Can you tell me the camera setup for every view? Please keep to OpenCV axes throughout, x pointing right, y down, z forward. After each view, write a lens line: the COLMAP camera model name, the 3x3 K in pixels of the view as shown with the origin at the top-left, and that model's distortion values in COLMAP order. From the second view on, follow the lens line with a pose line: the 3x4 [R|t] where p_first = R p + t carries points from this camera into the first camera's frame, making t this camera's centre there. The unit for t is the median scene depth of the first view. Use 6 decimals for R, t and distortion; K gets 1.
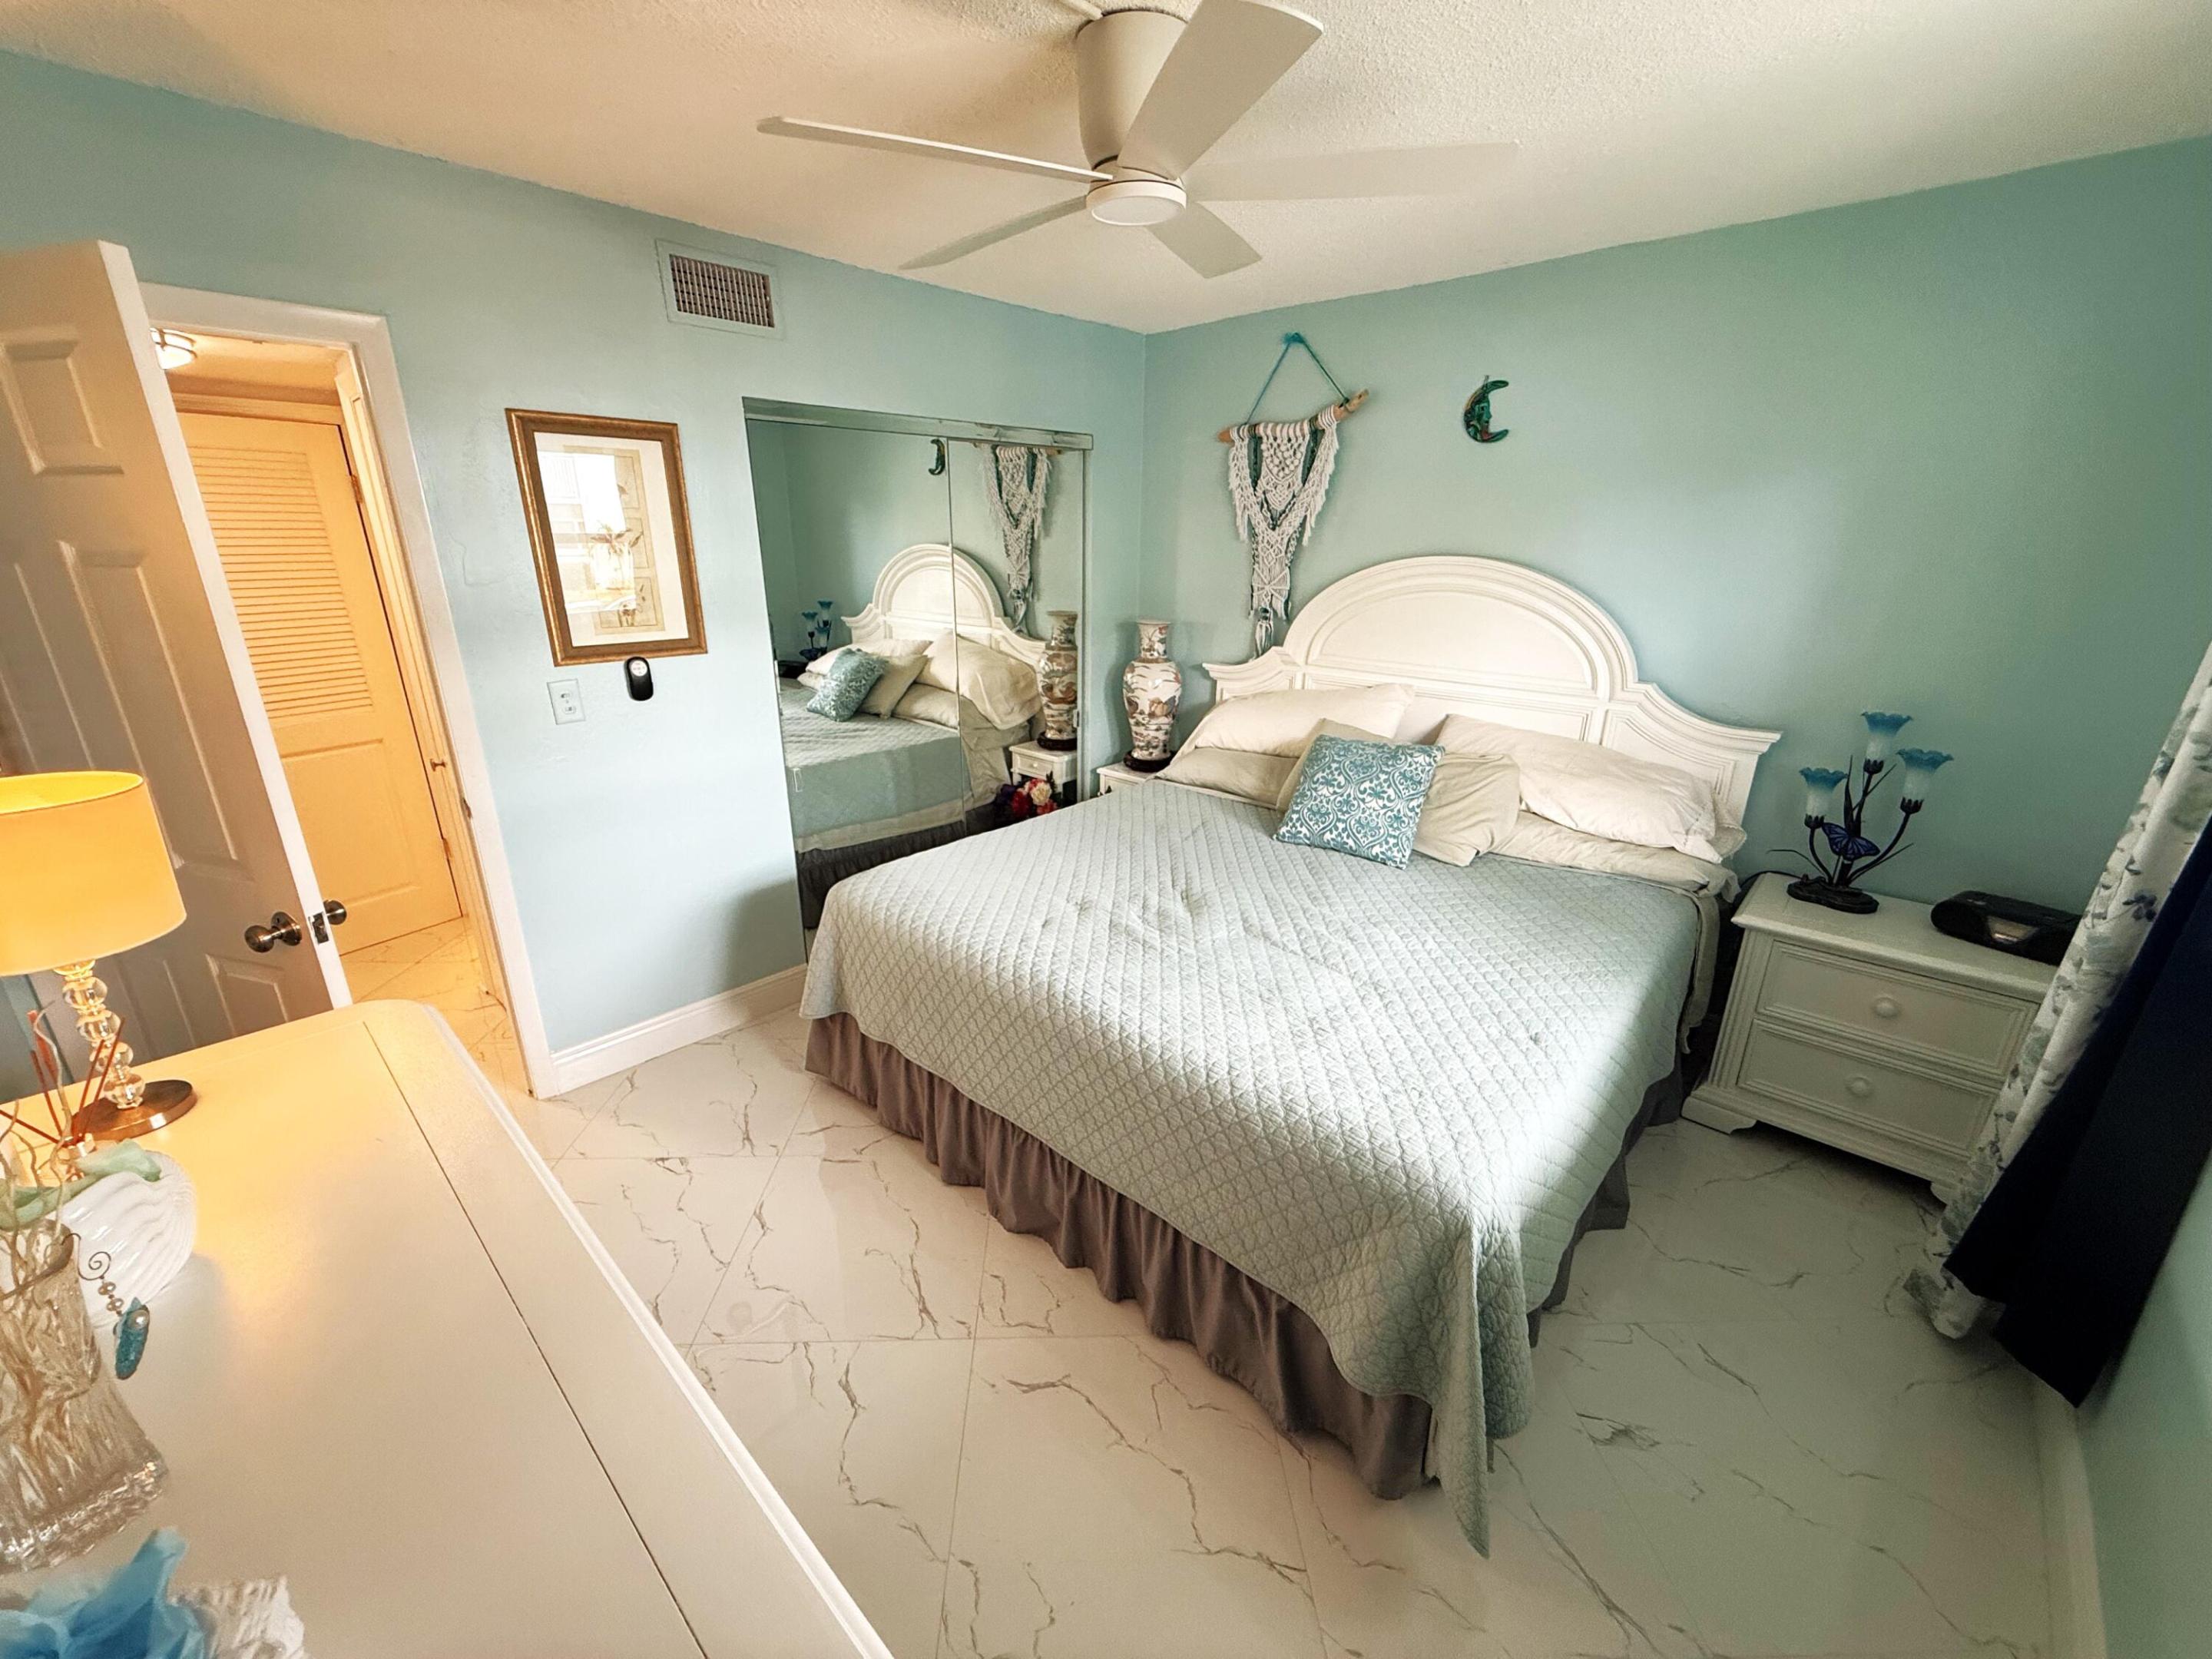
lens RADIAL K [[882.7, 0, 1101.4], [0, 882.7, 830.6], [0, 0, 1]] dist [0.001089, 0.000280]
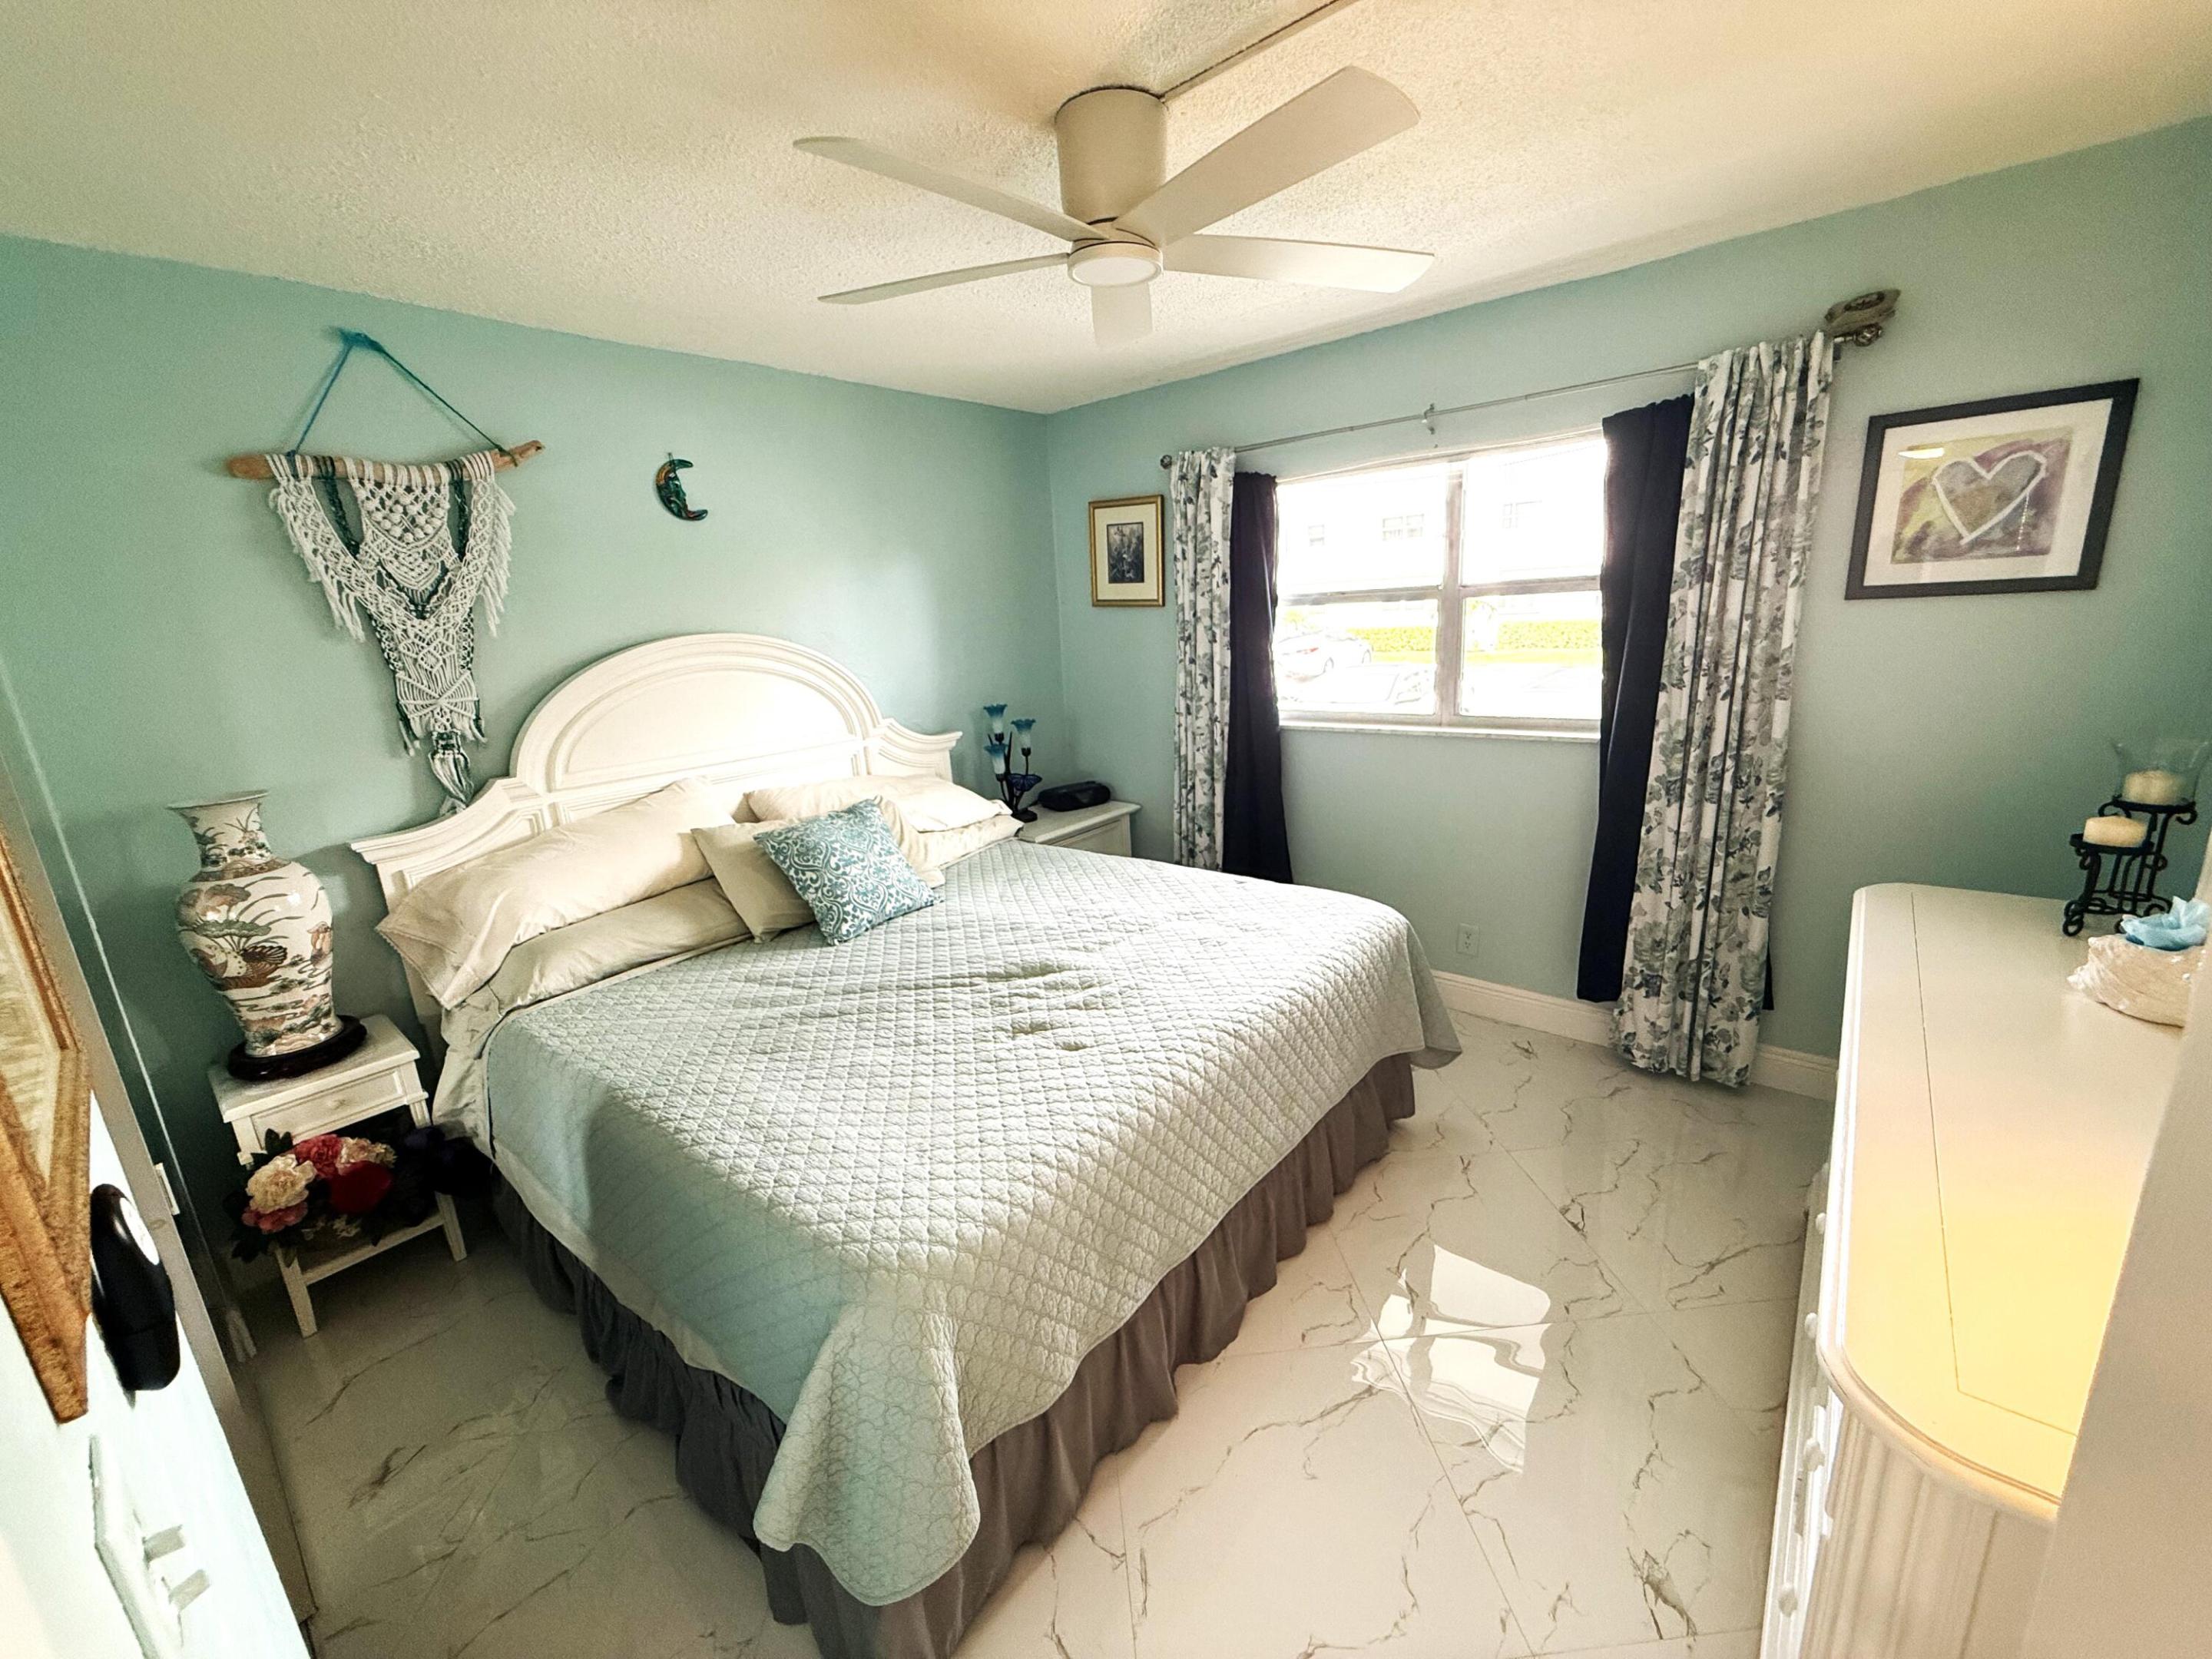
lens RADIAL K [[882.7, 0, 1101.4], [0, 882.7, 830.6], [0, 0, 1]] dist [0.001089, 0.000280]
pose [[-0.047621, -0.245500, 0.968226, -0.531636], [0.372985, 0.894841, 0.245237, -0.174293], [-0.926615, 0.372812, 0.048954, 0.567921]]
